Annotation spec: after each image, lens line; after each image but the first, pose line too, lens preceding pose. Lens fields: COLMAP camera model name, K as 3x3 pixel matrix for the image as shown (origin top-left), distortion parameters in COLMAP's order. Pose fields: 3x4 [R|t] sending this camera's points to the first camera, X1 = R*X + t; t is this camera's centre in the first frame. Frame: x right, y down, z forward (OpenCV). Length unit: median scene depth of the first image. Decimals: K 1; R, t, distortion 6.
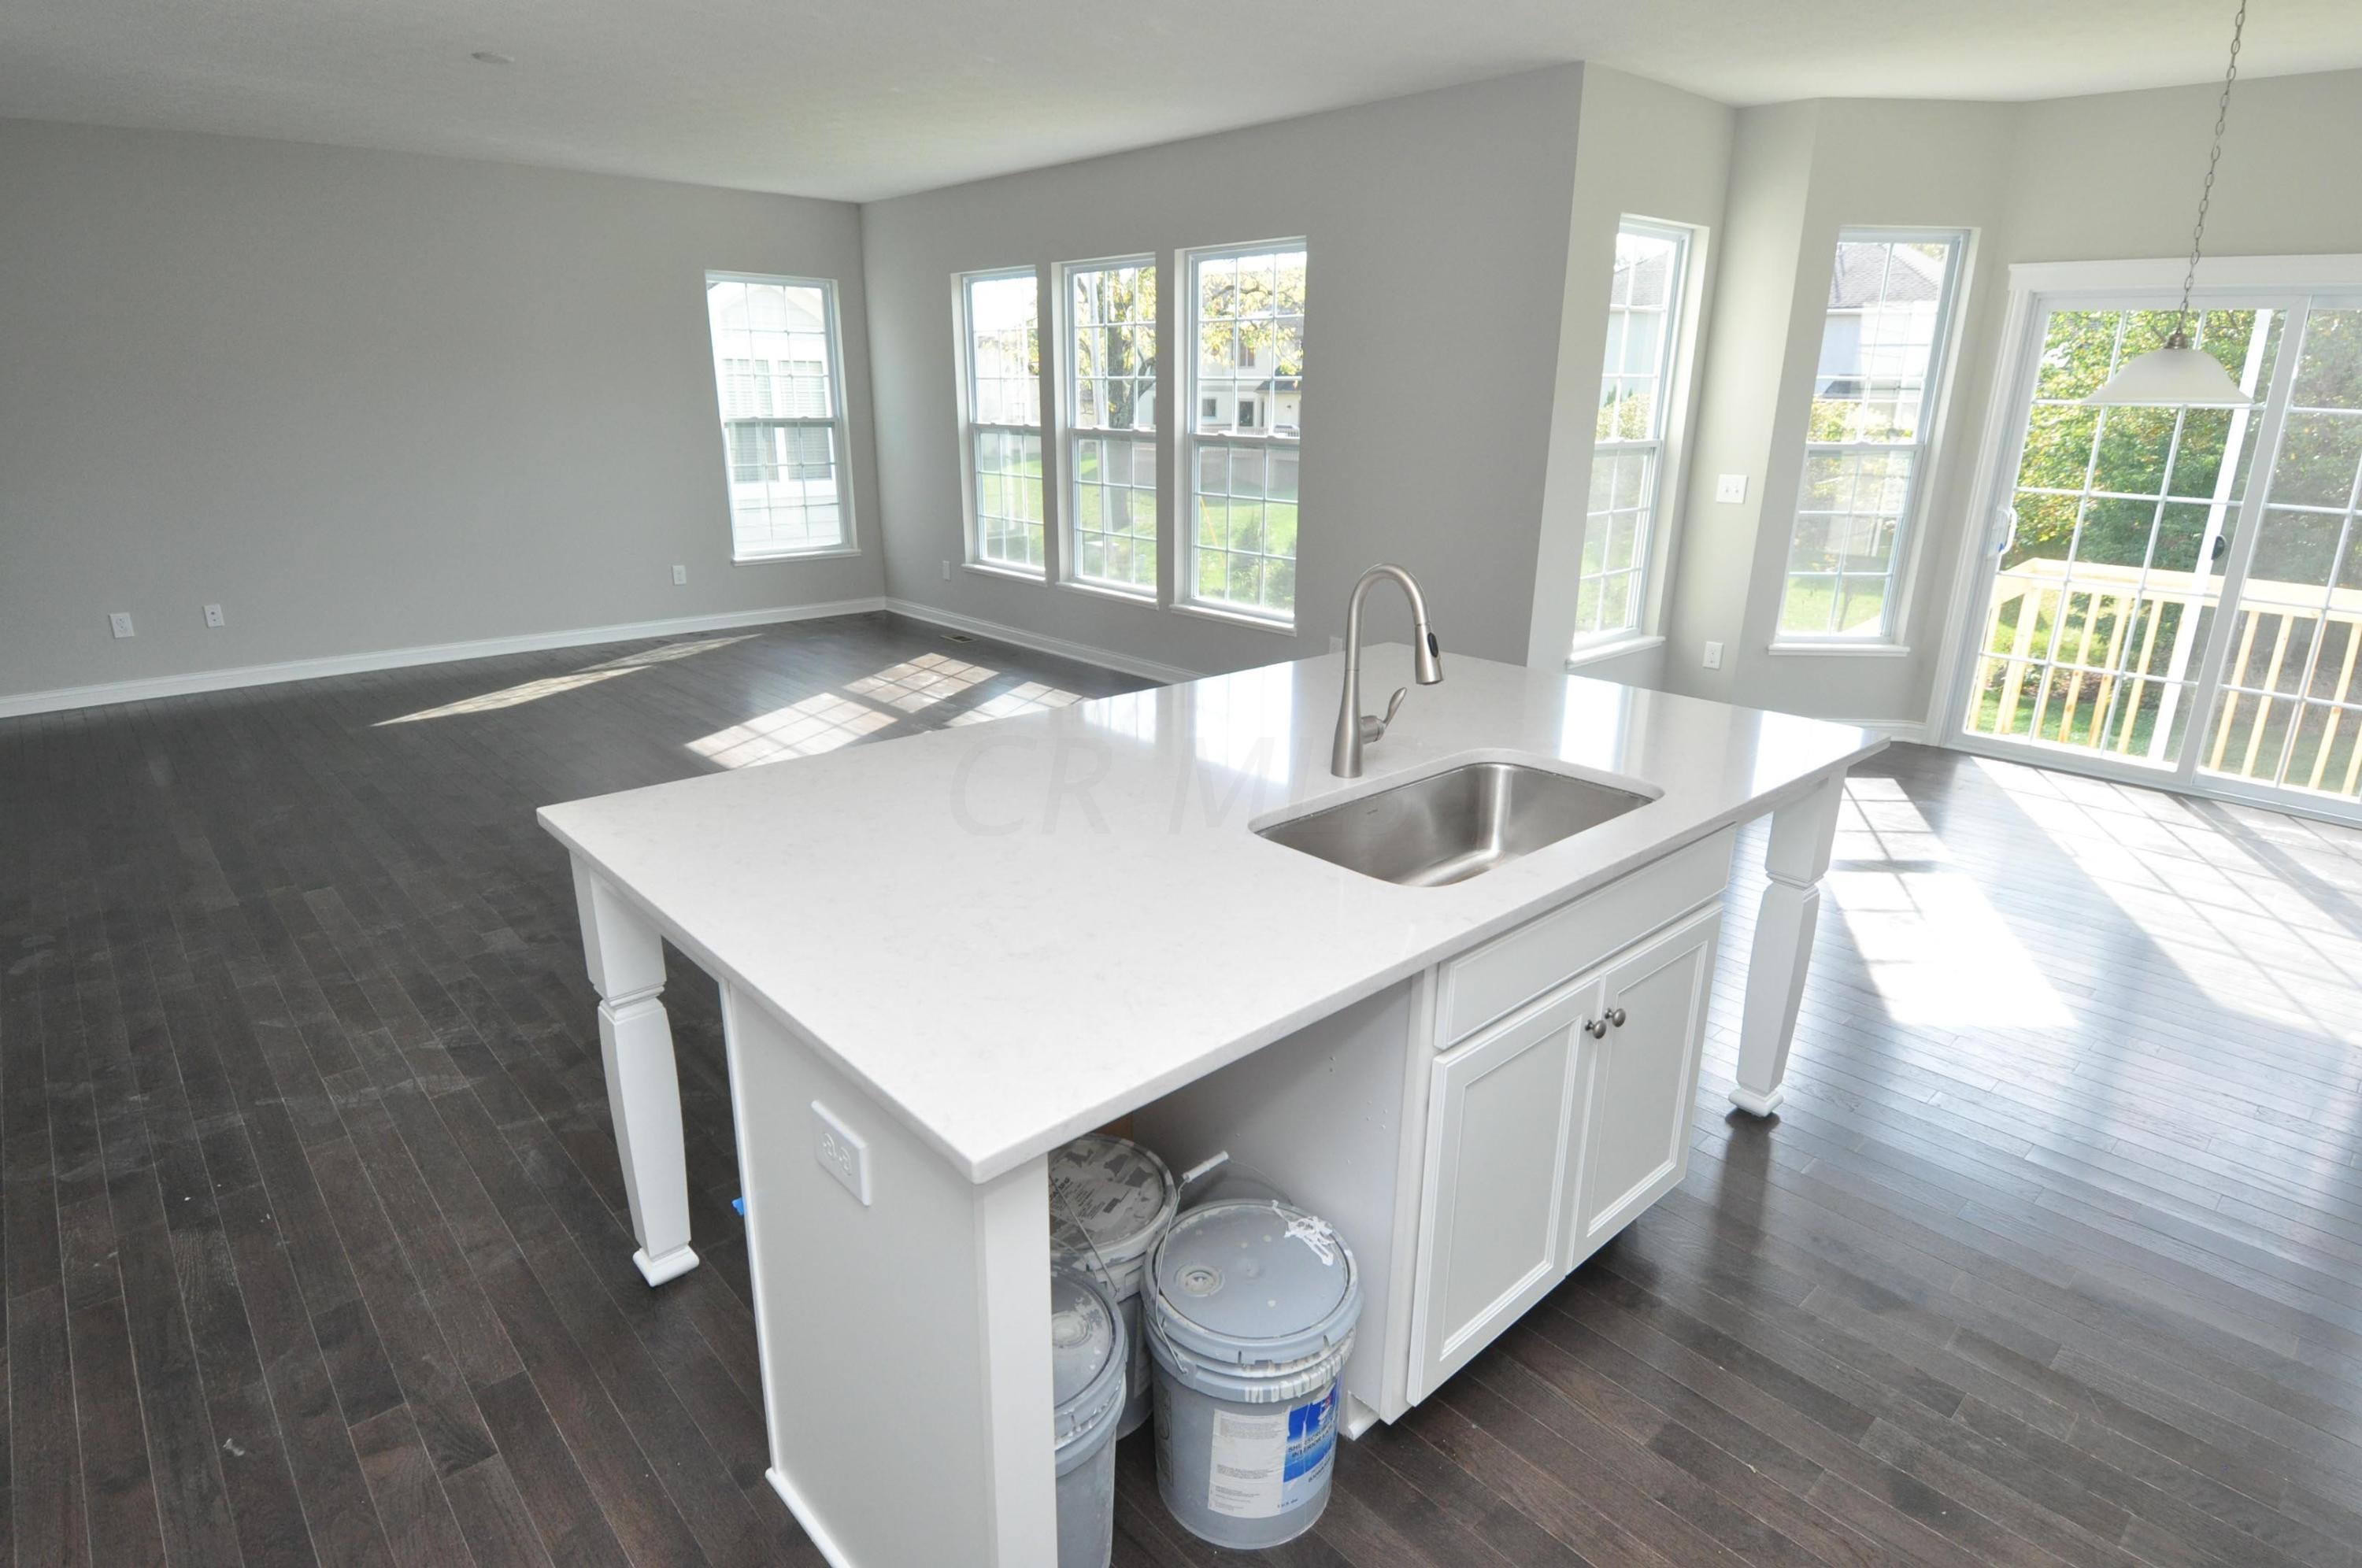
lens RADIAL K [[1226.3, 0, 1189.9], [0, 1226.3, 775.5], [0, 0, 1]] dist [0.041880, -0.044942]
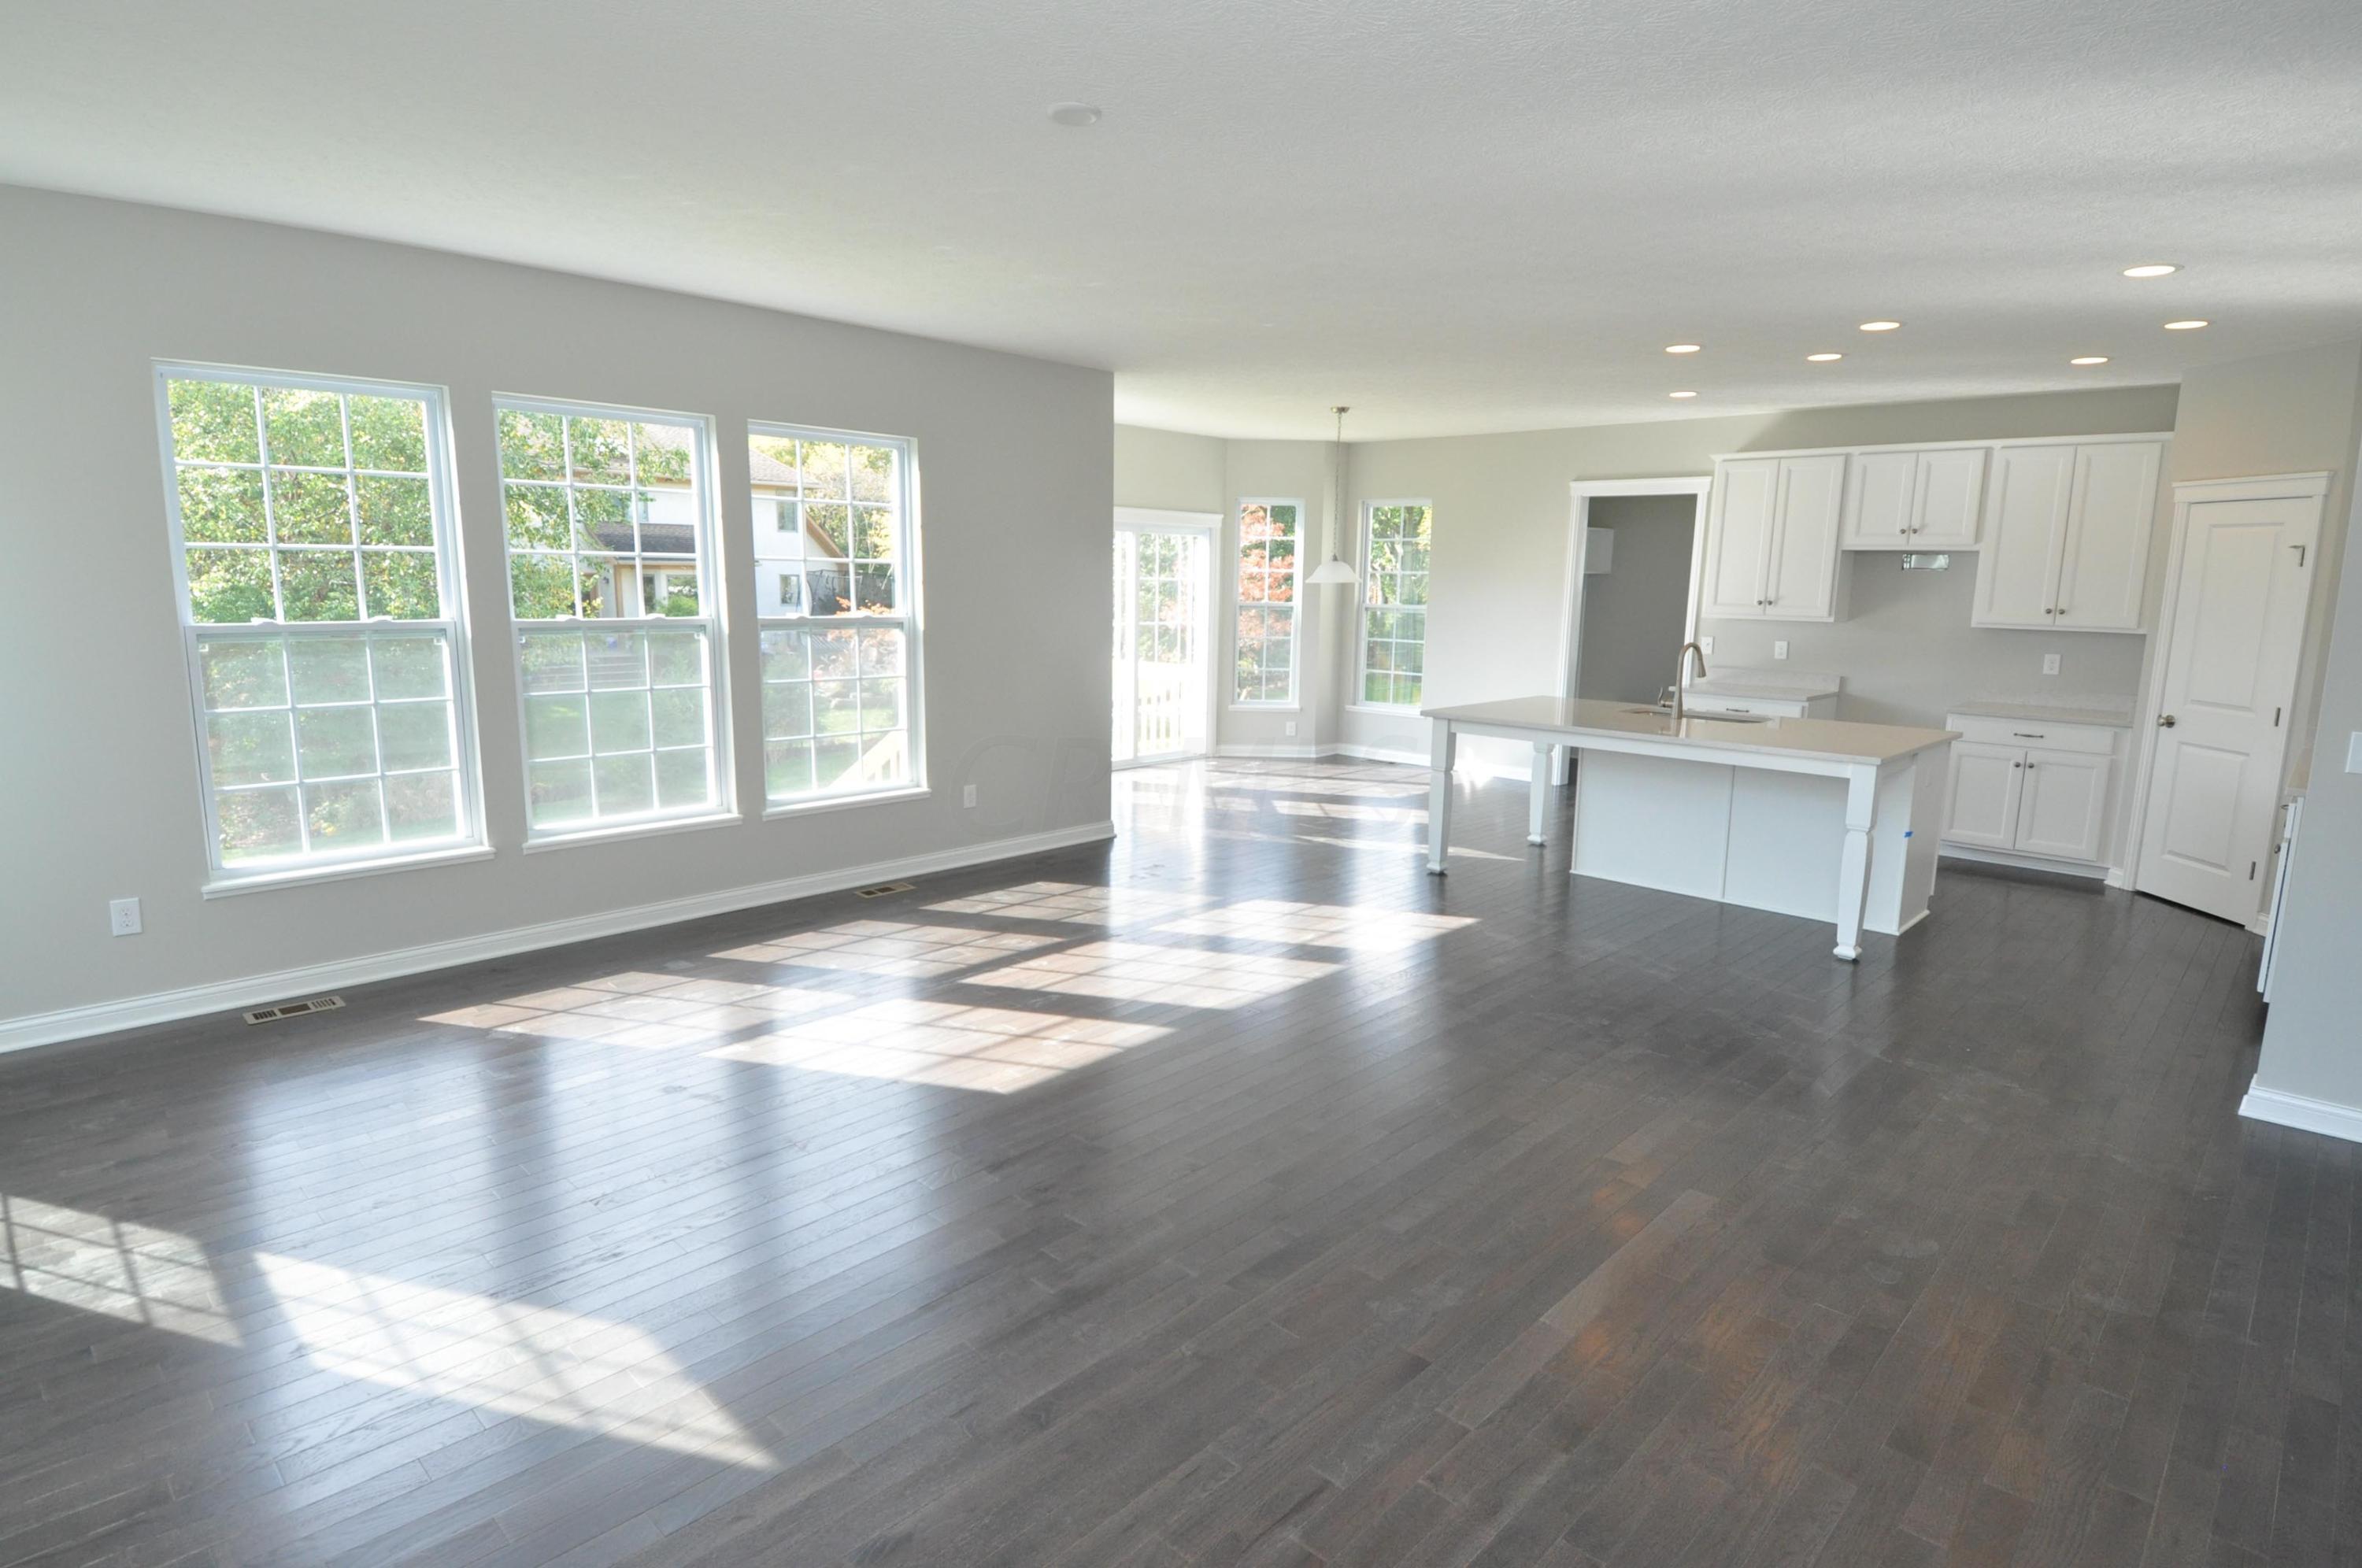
lens RADIAL K [[1226.3, 0, 1189.0], [0, 1226.3, 781.5], [0, 0, 1]] dist [0.041880, -0.044942]
pose [[-0.060353, -0.179333, 0.981936, -1.187231], [0.279388, 0.941374, 0.189097, -0.324503], [-0.958280, 0.285754, -0.006711, 0.968652]]
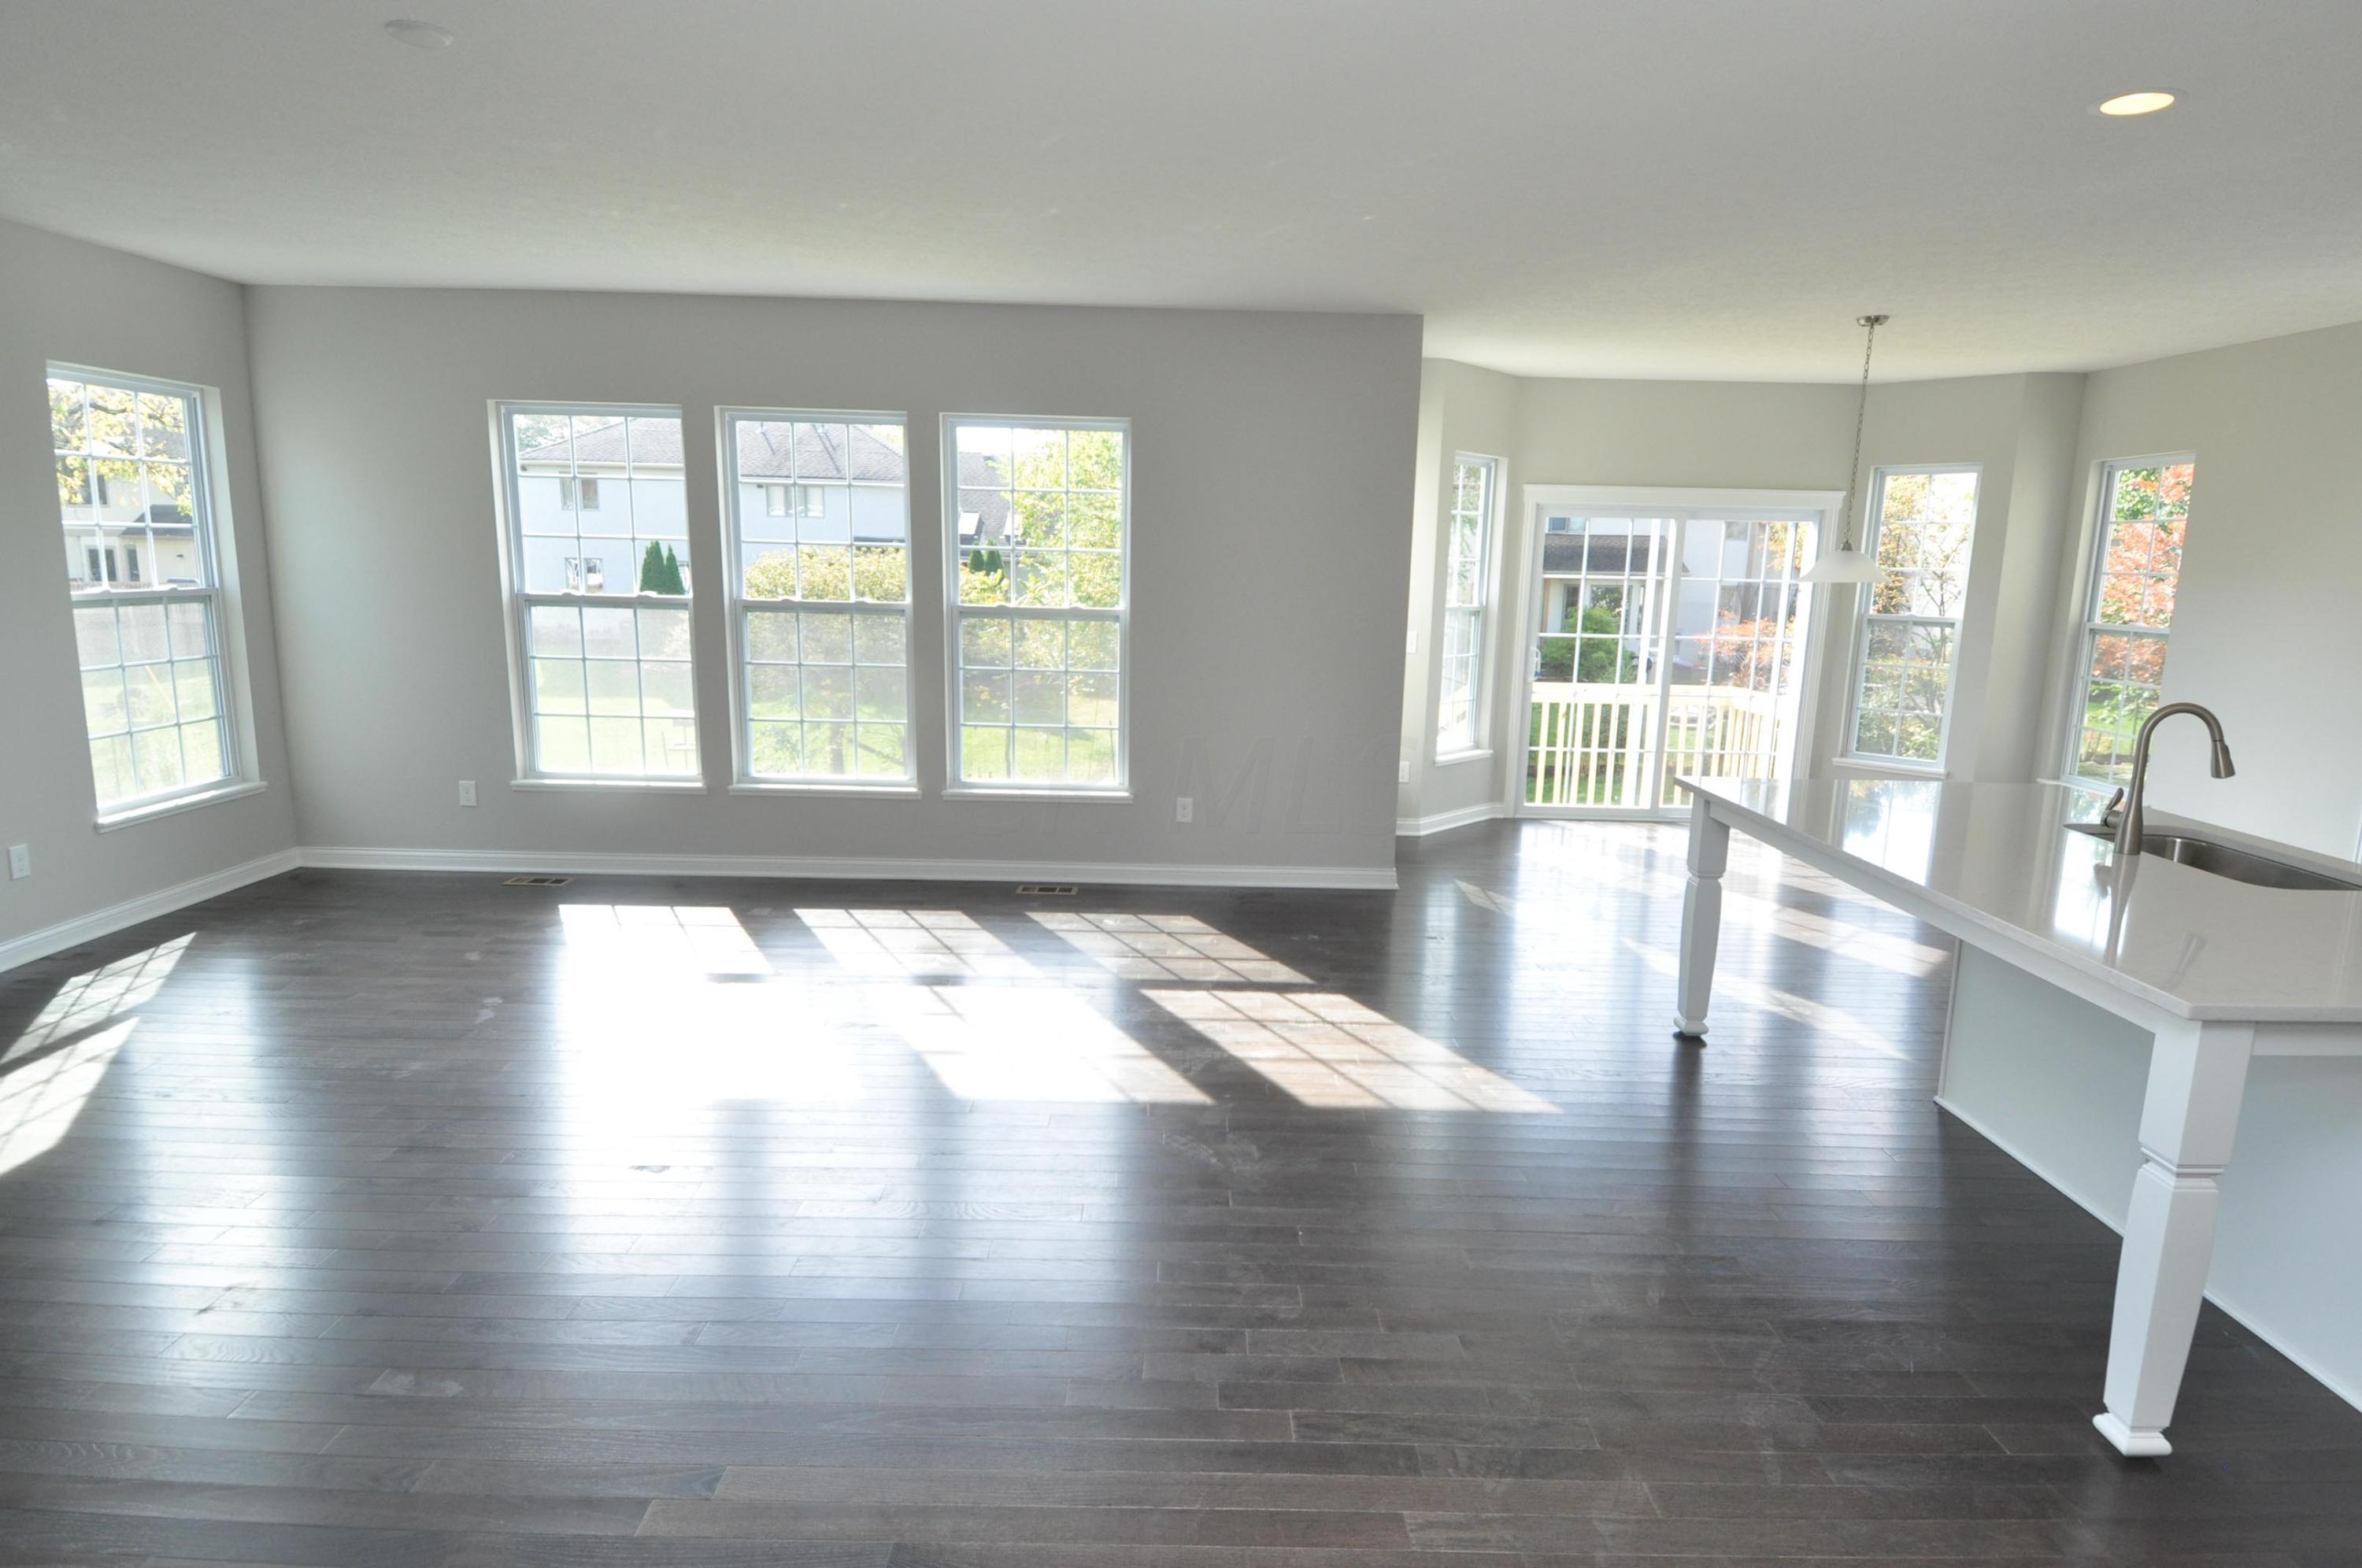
lens RADIAL K [[1226.3, 0, 1190.7], [0, 1226.3, 779.8], [0, 0, 1]] dist [0.041880, -0.044942]
pose [[0.678684, -0.122303, 0.724175, -0.730080], [0.203280, 0.978796, -0.025206, -0.119906], [-0.705737, 0.164317, 0.689155, 0.347115]]
